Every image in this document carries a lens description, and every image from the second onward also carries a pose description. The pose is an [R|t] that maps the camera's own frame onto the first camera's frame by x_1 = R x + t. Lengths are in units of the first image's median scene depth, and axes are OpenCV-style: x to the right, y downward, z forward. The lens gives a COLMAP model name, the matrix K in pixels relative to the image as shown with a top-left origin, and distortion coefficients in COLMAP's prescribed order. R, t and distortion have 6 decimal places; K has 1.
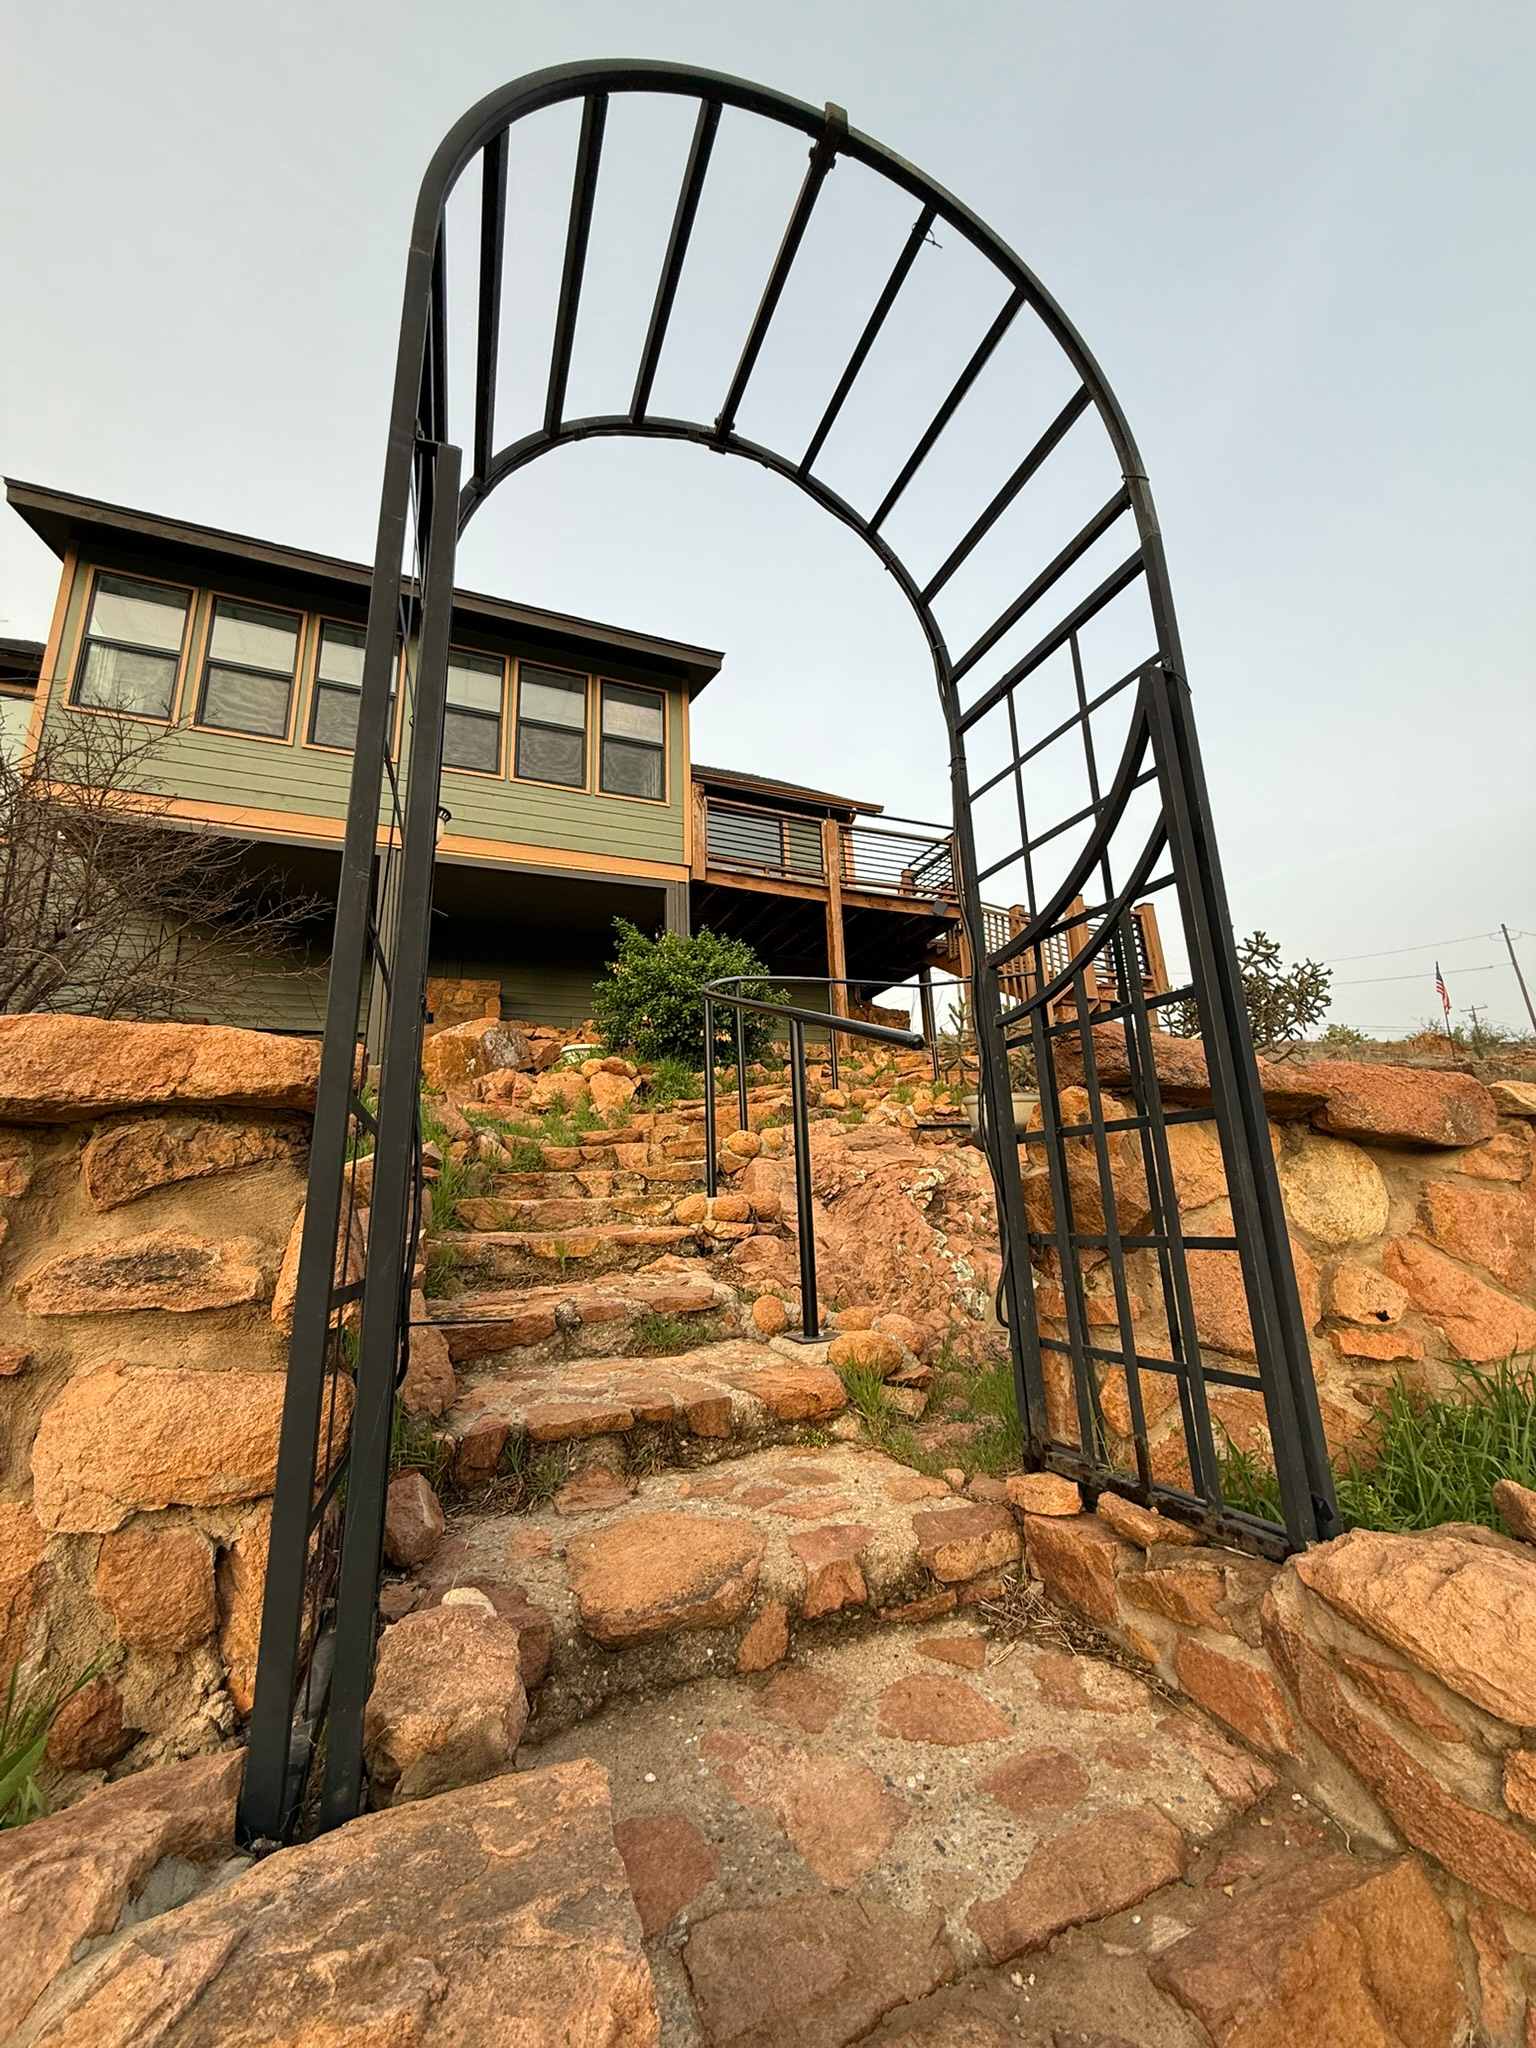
lens RADIAL K [[811.1, 0, 770.5], [0, 811.1, 1019.5], [0, 0, 1]] dist [-0.000411, 0.000244]
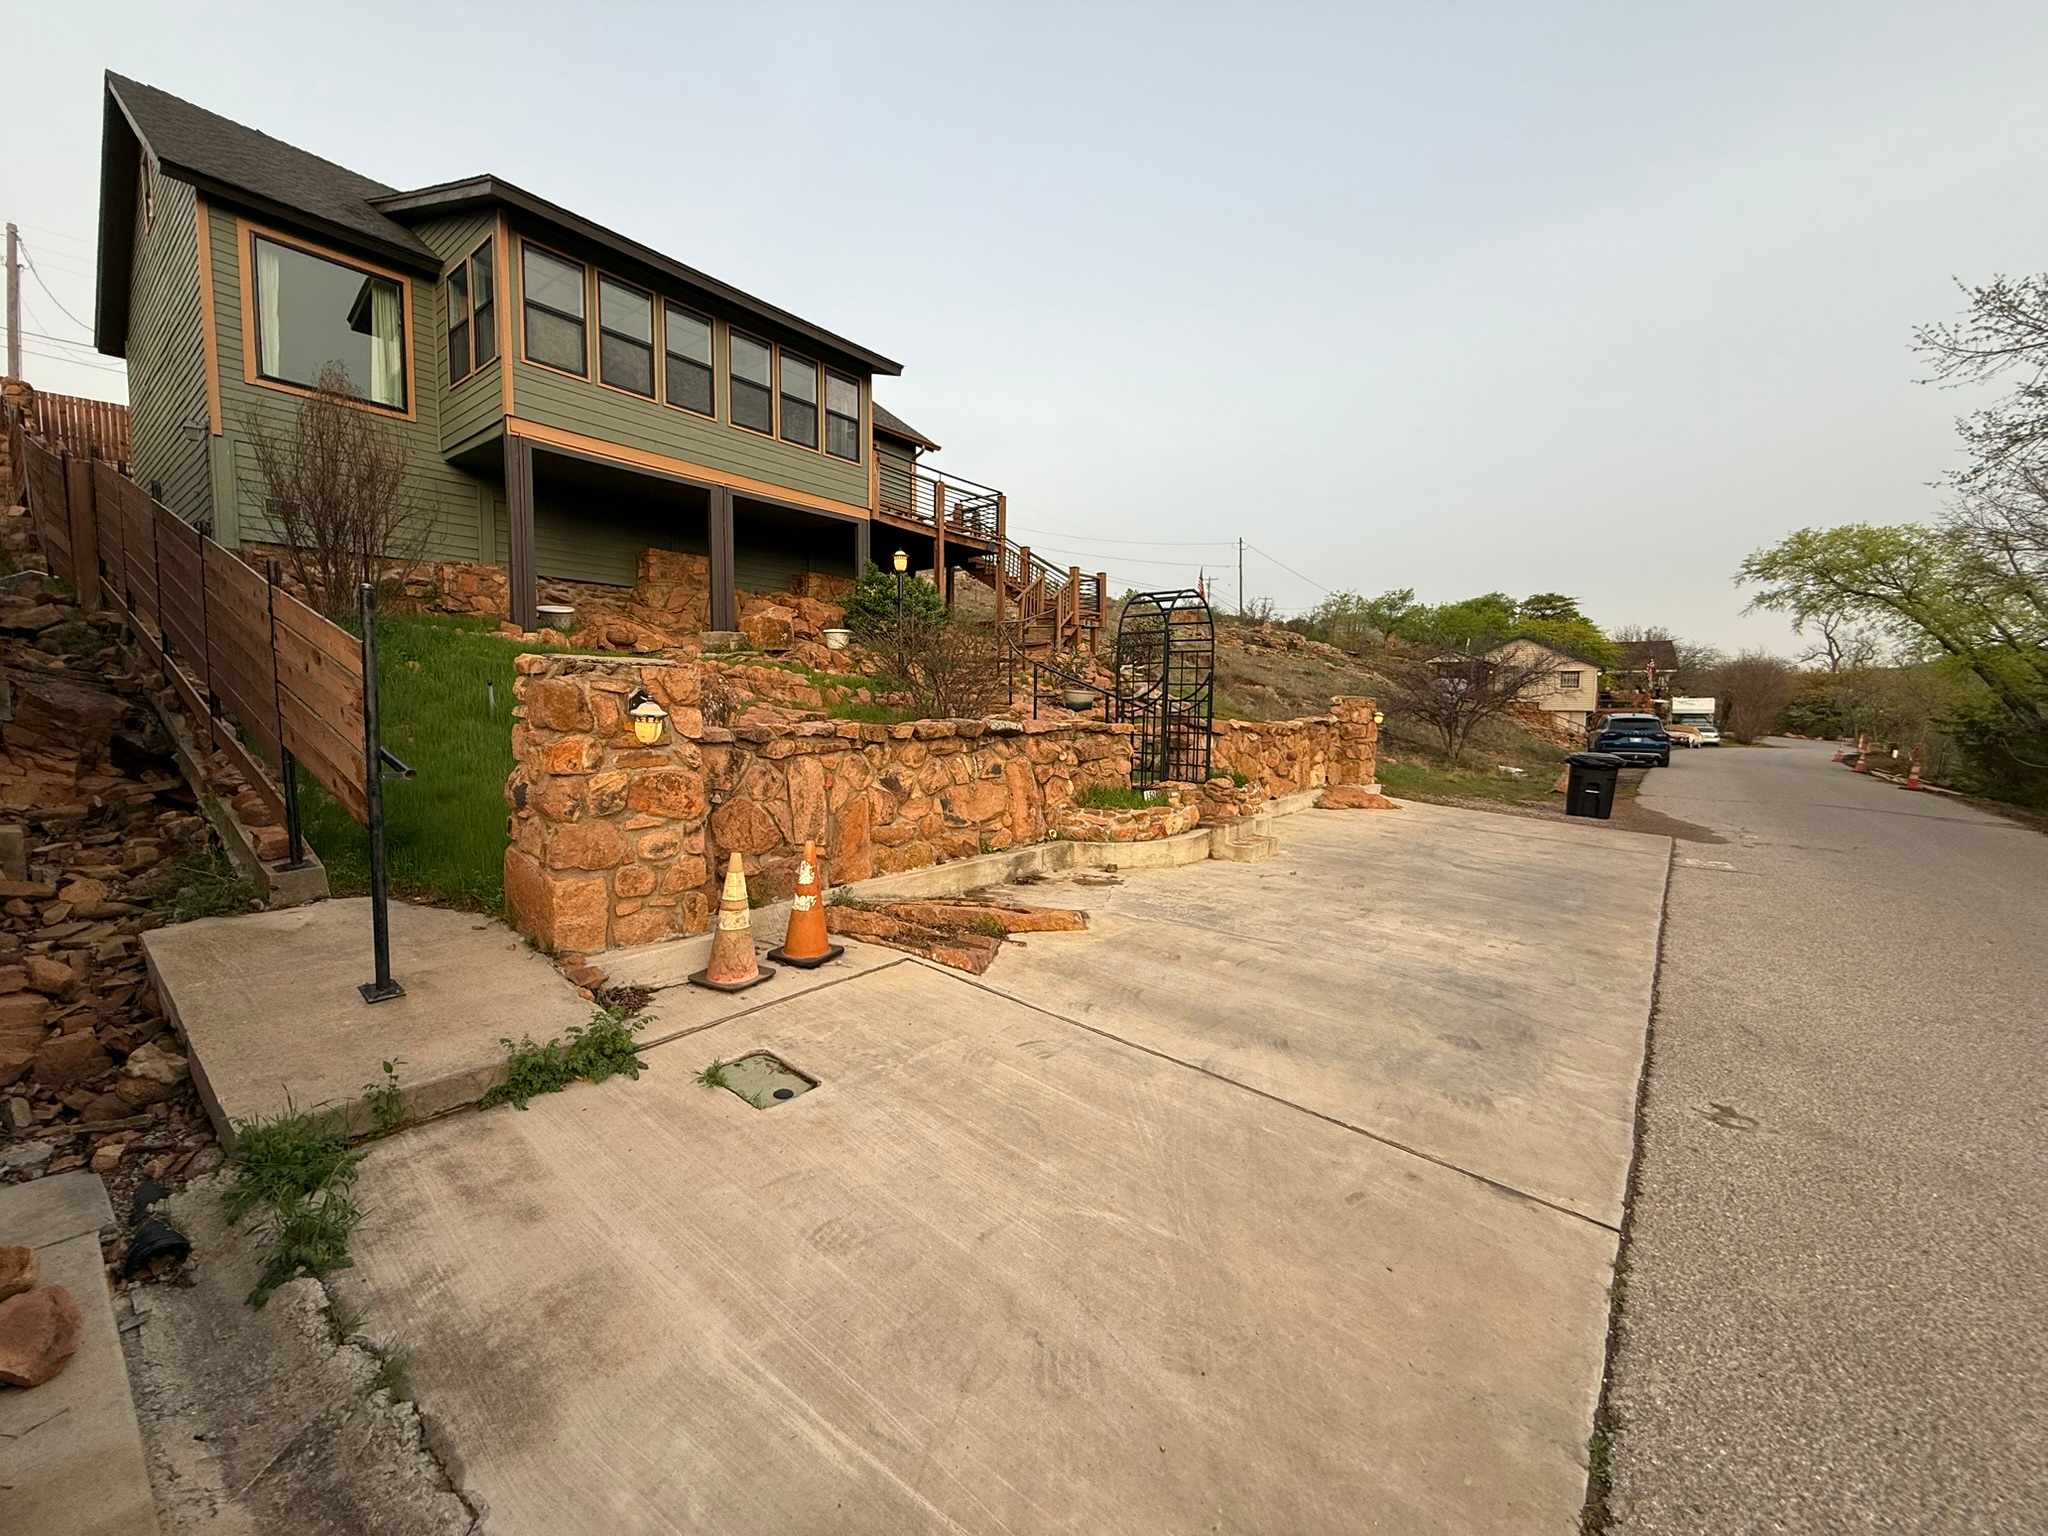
lens RADIAL K [[811.1, 0, 1010.7], [0, 811.1, 764.7], [0, 0, 1]] dist [-0.000411, 0.000244]
pose [[0.875940, 0.015463, 0.482172, -2.702890], [-0.159875, 0.952309, 0.259899, -0.741947], [-0.455158, -0.304743, 0.836637, -2.654288]]
